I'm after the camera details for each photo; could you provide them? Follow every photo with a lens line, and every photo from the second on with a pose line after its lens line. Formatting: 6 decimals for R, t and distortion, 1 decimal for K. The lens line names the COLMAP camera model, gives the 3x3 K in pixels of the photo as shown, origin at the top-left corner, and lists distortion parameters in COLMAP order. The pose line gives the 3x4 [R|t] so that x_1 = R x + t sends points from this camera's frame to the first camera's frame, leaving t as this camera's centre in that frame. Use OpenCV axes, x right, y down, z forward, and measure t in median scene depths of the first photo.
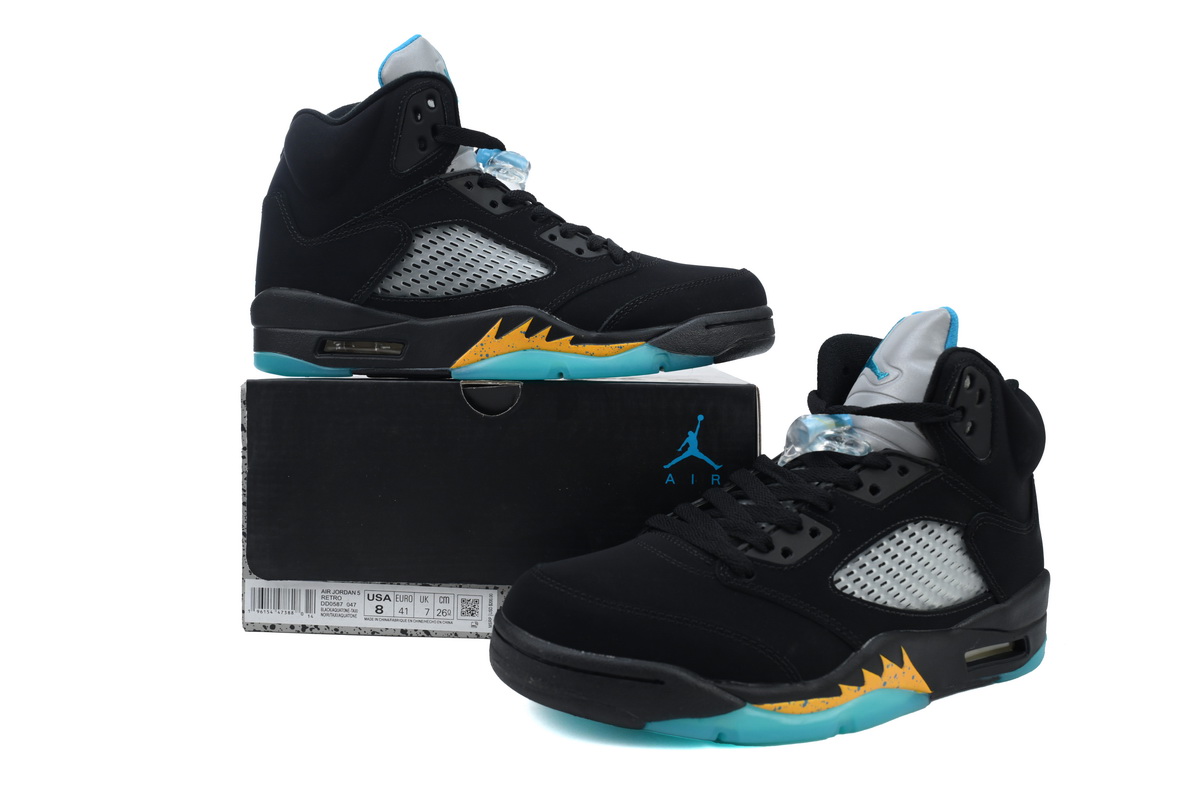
lens RADIAL K [[960.4, 0, 600.0], [0, 960.4, 400.0], [0, 0, 1]] dist [0.008281, 0.000860]
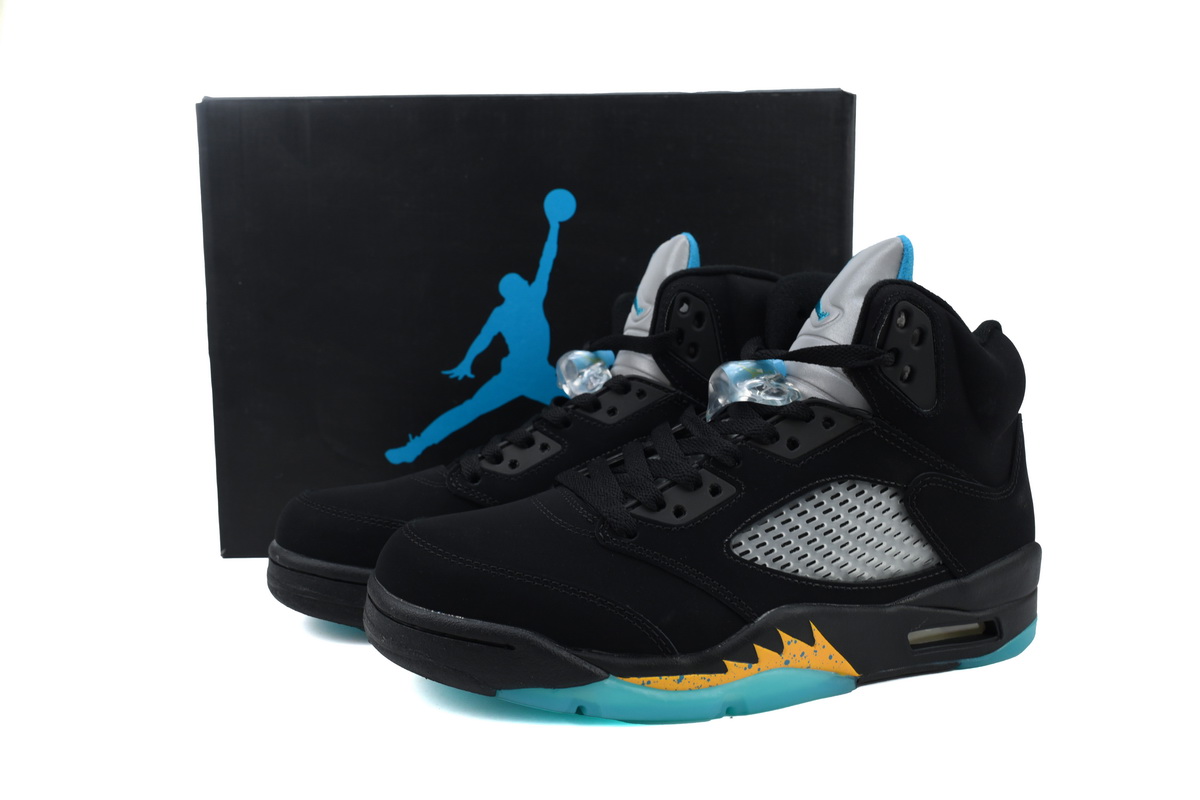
lens RADIAL K [[960.4, 0, 600.0], [0, 960.4, 400.0], [0, 0, 1]] dist [0.008281, 0.000860]
pose [[0.984302, 0.004124, -0.176445, 0.272781], [0.001012, 0.999579, 0.029009, 0.028256], [0.176491, -0.028733, 0.983883, 0.107558]]
